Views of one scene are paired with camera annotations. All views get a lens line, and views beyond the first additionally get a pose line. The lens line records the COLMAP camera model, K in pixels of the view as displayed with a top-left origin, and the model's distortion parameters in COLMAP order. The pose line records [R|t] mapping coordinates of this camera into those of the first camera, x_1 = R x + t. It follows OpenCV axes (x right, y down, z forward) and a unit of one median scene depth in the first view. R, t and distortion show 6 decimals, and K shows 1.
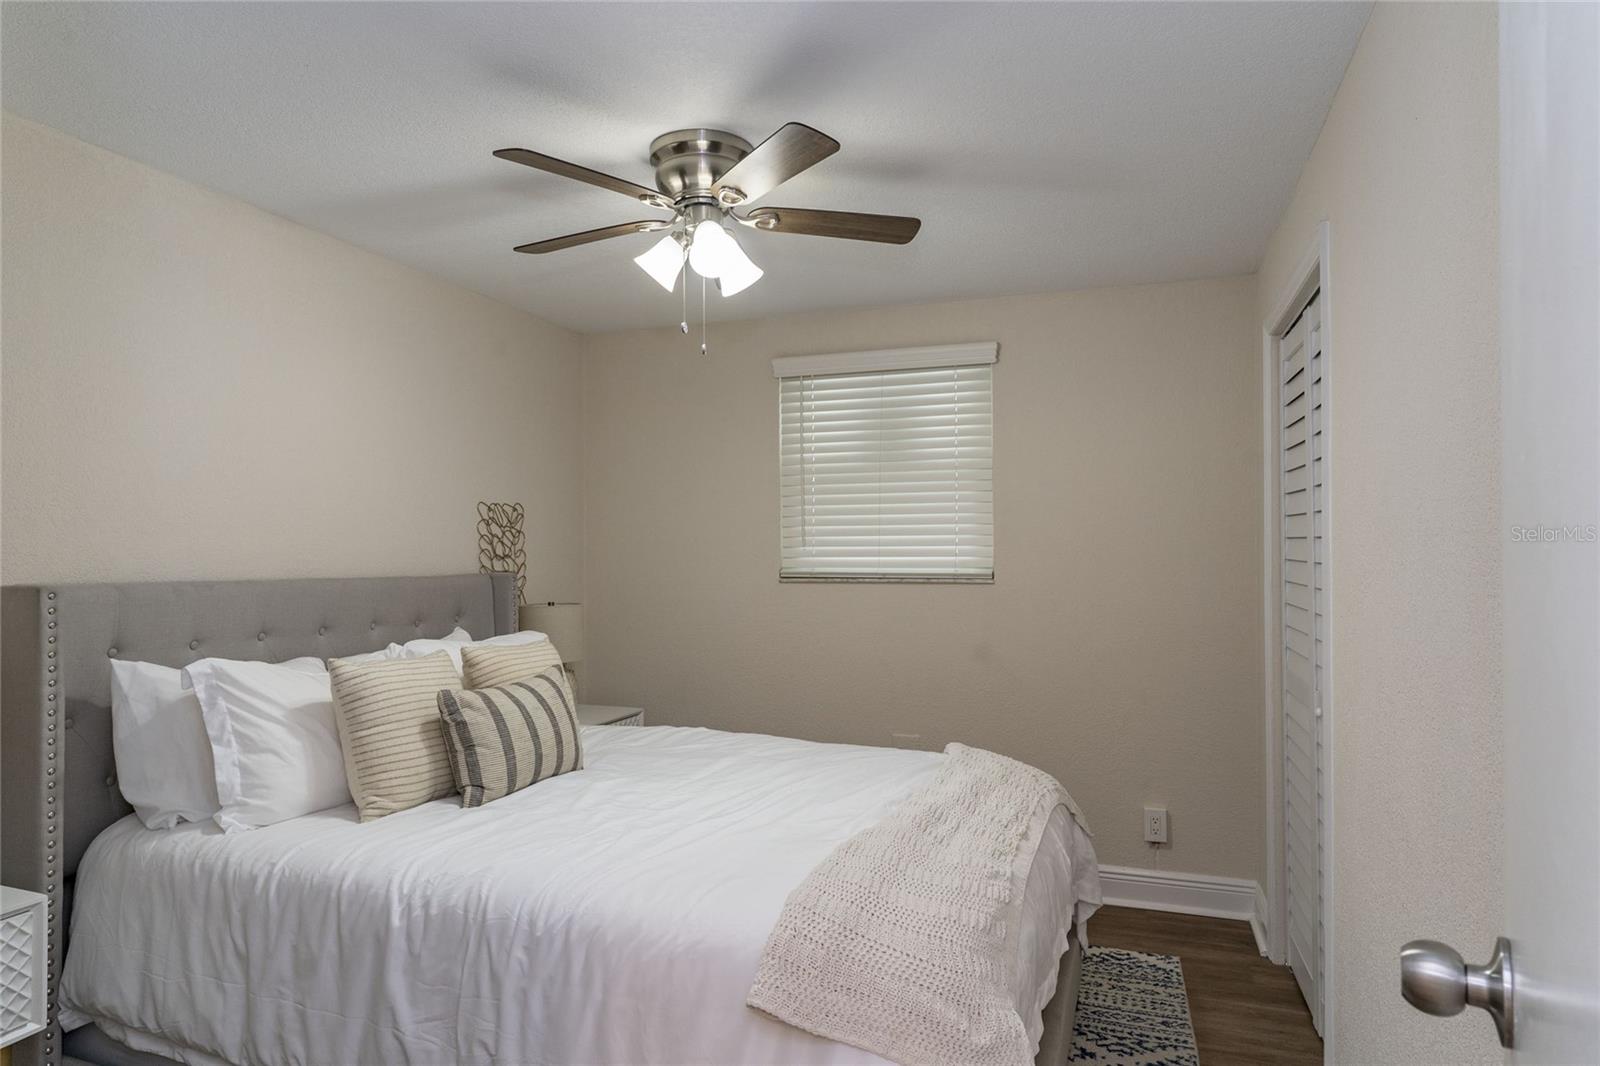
lens RADIAL K [[938.1, 0, 800.0], [0, 938.1, 533.0], [0, 0, 1]] dist [0.000332, 0.000797]
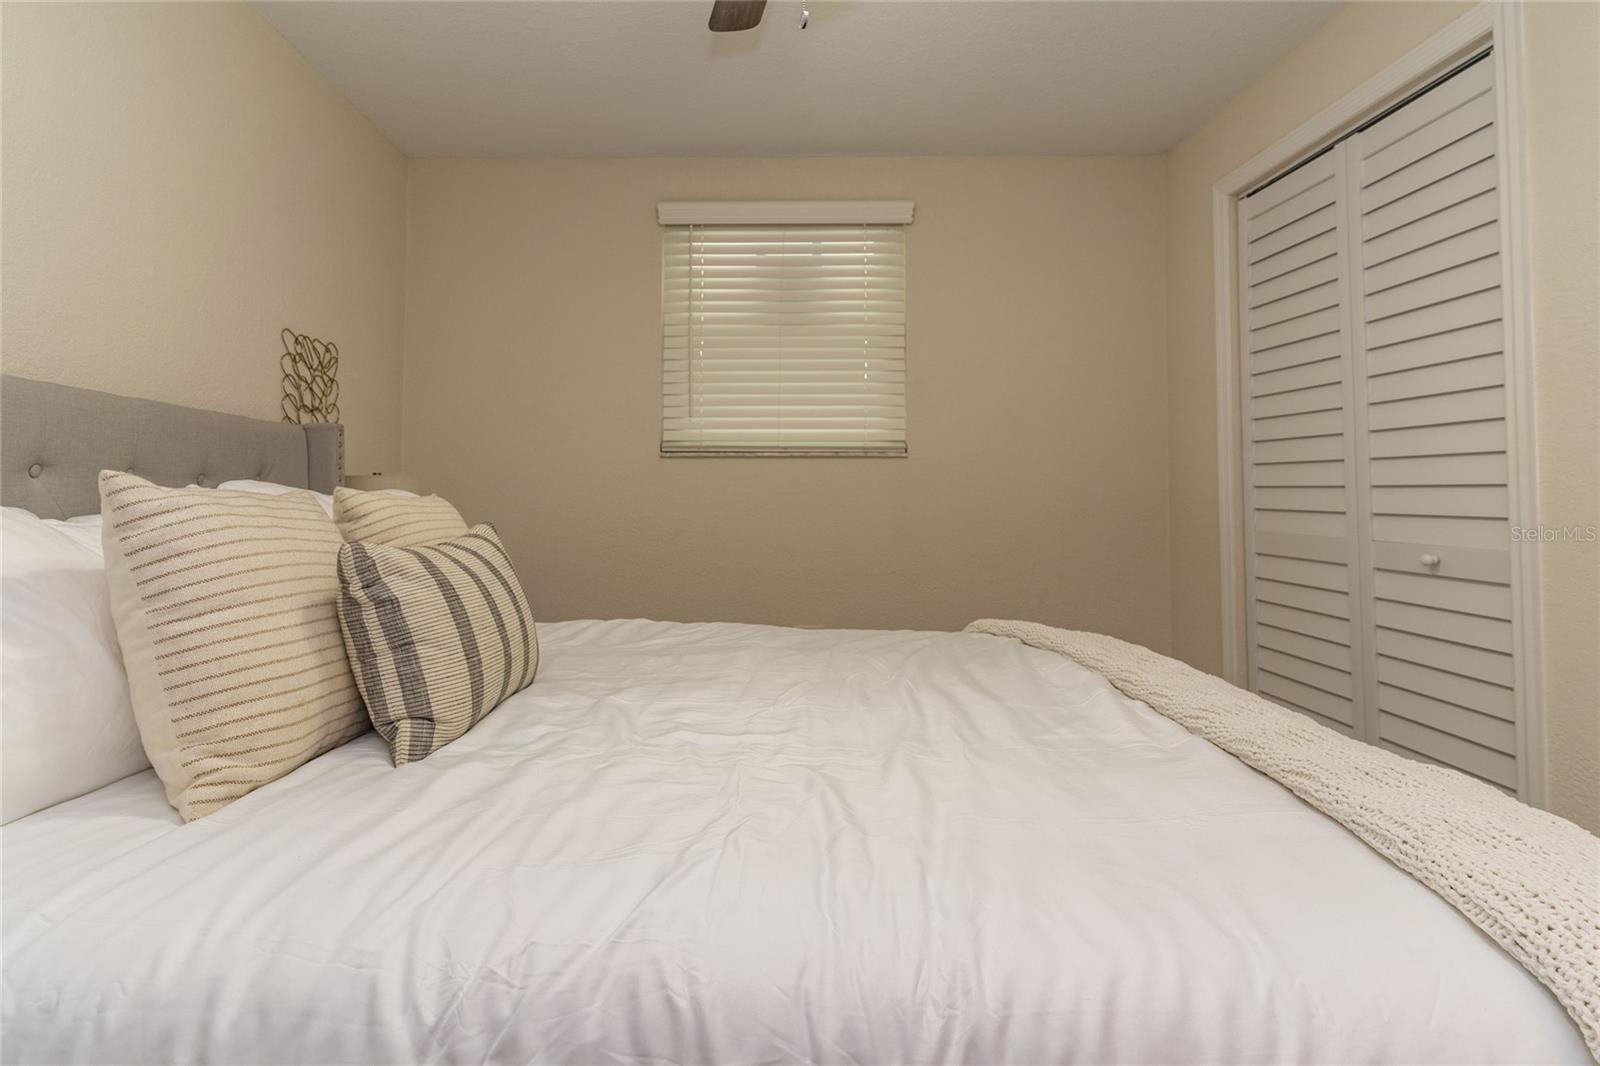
lens RADIAL K [[824.3, 0, 798.3], [0, 824.3, 437.3], [0, 0, 1]] dist [0.004984, -0.001272]
pose [[0.947968, 0.025458, 0.317345, -0.284189], [-0.014272, 0.999194, -0.037523, 0.119797], [-0.318044, 0.031041, 0.947568, 0.463993]]
